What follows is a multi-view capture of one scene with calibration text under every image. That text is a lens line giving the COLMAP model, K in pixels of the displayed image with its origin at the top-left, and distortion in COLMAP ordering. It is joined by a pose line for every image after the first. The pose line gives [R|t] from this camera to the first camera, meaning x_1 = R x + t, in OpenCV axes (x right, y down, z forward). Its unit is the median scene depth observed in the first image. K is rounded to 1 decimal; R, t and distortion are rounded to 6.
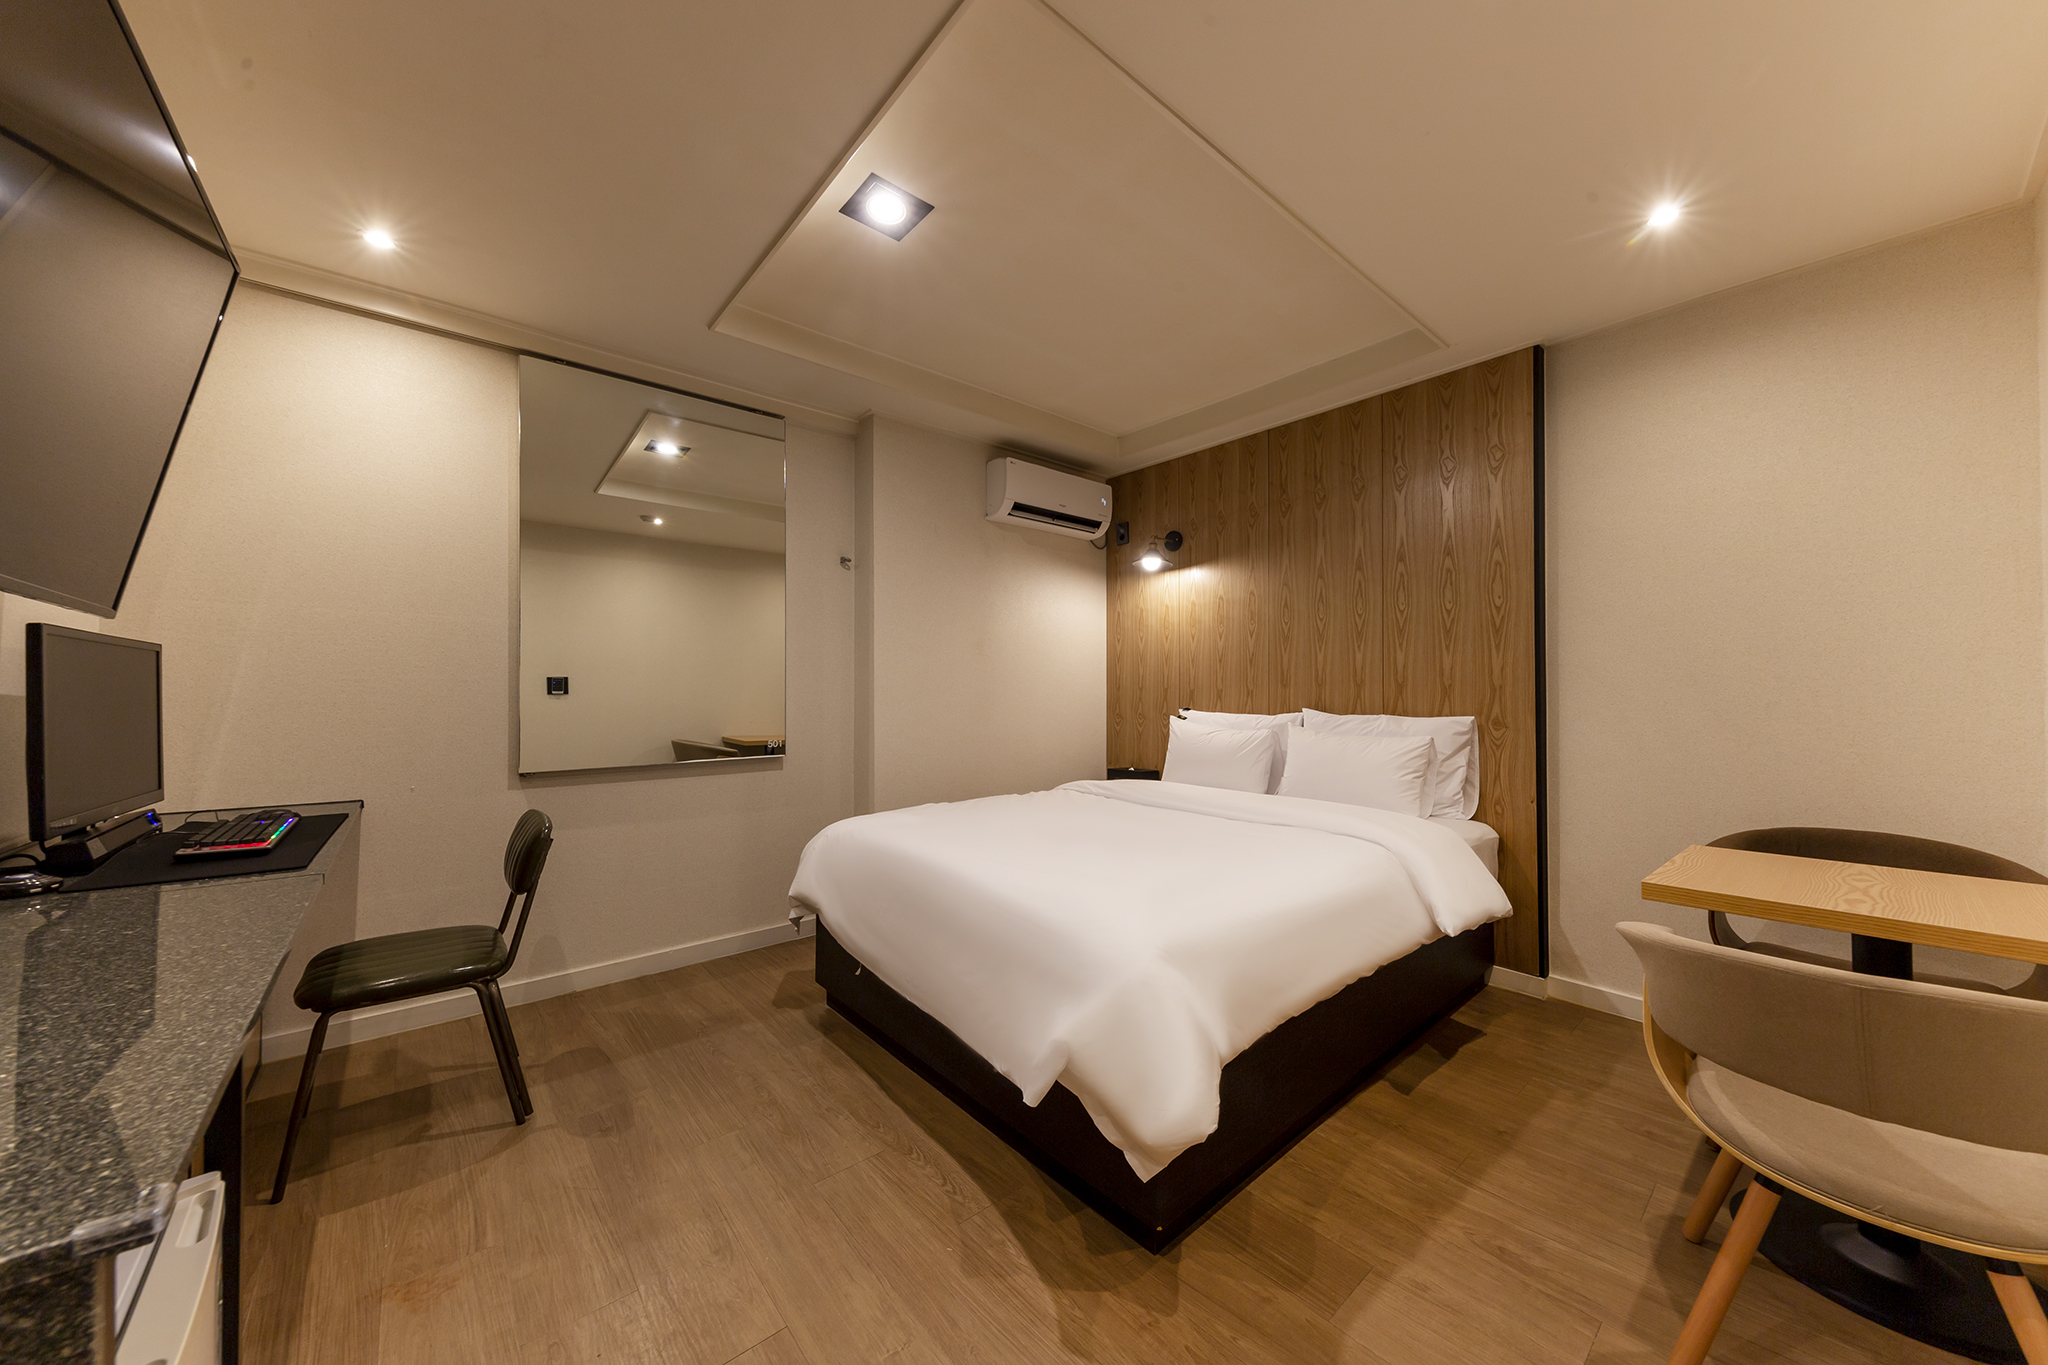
lens RADIAL K [[692.5, 0, 1026.1], [0, 692.5, 682.8], [0, 0, 1]] dist [0.019043, -0.006244]
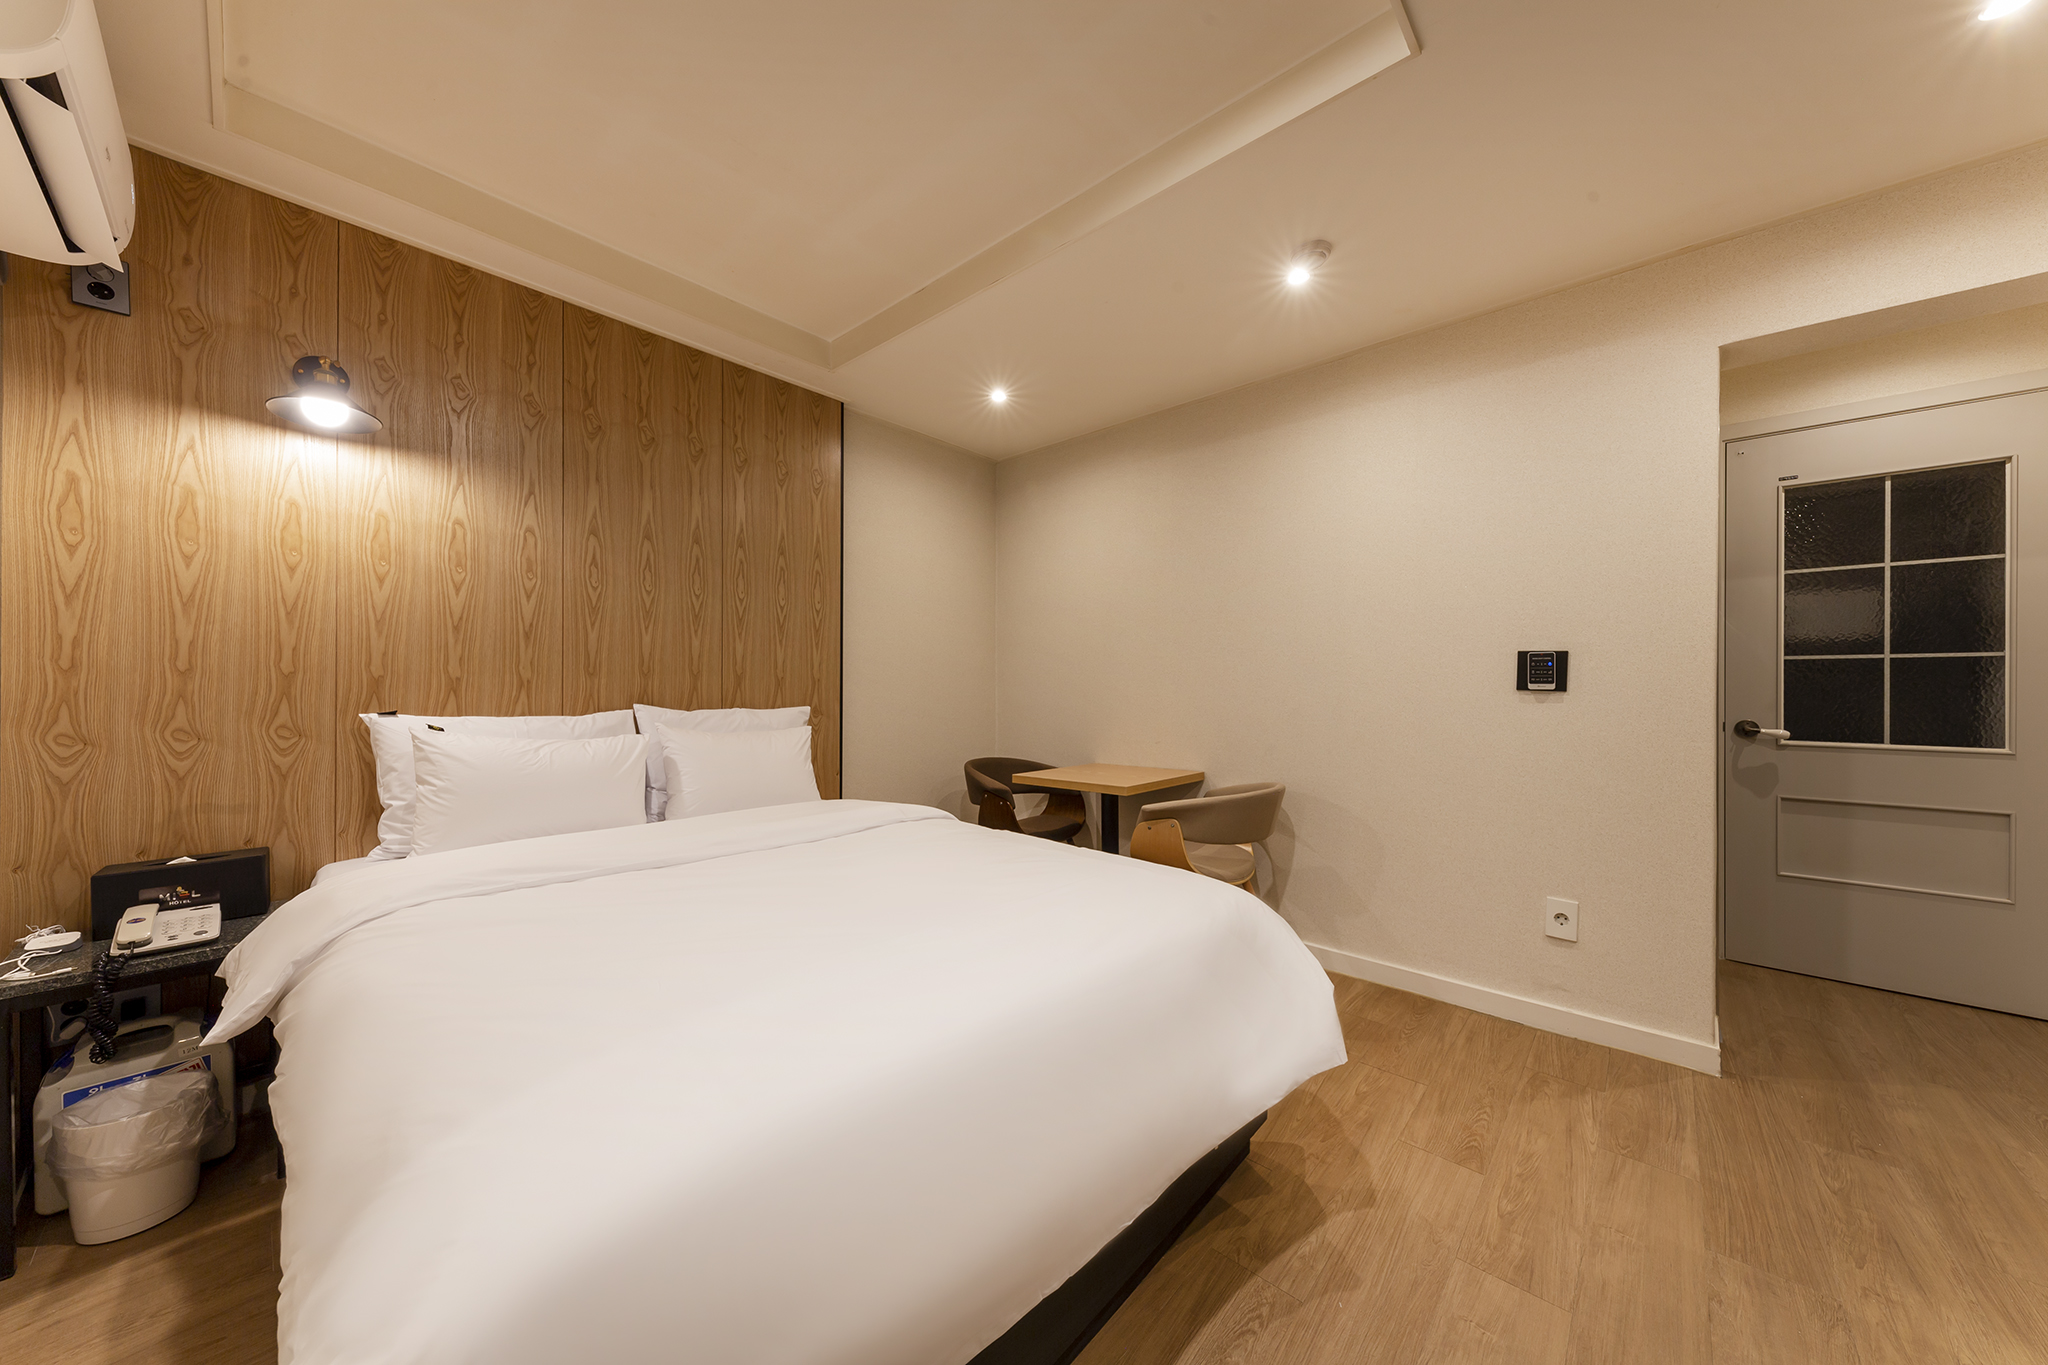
lens RADIAL K [[692.5, 0, 1026.1], [0, 692.5, 682.8], [0, 0, 1]] dist [0.019043, -0.006244]
pose [[-0.119621, 0.002839, 0.992816, -0.433307], [-0.022942, 0.999721, -0.005623, 0.007499], [-0.992555, -0.023450, -0.119522, 0.686875]]
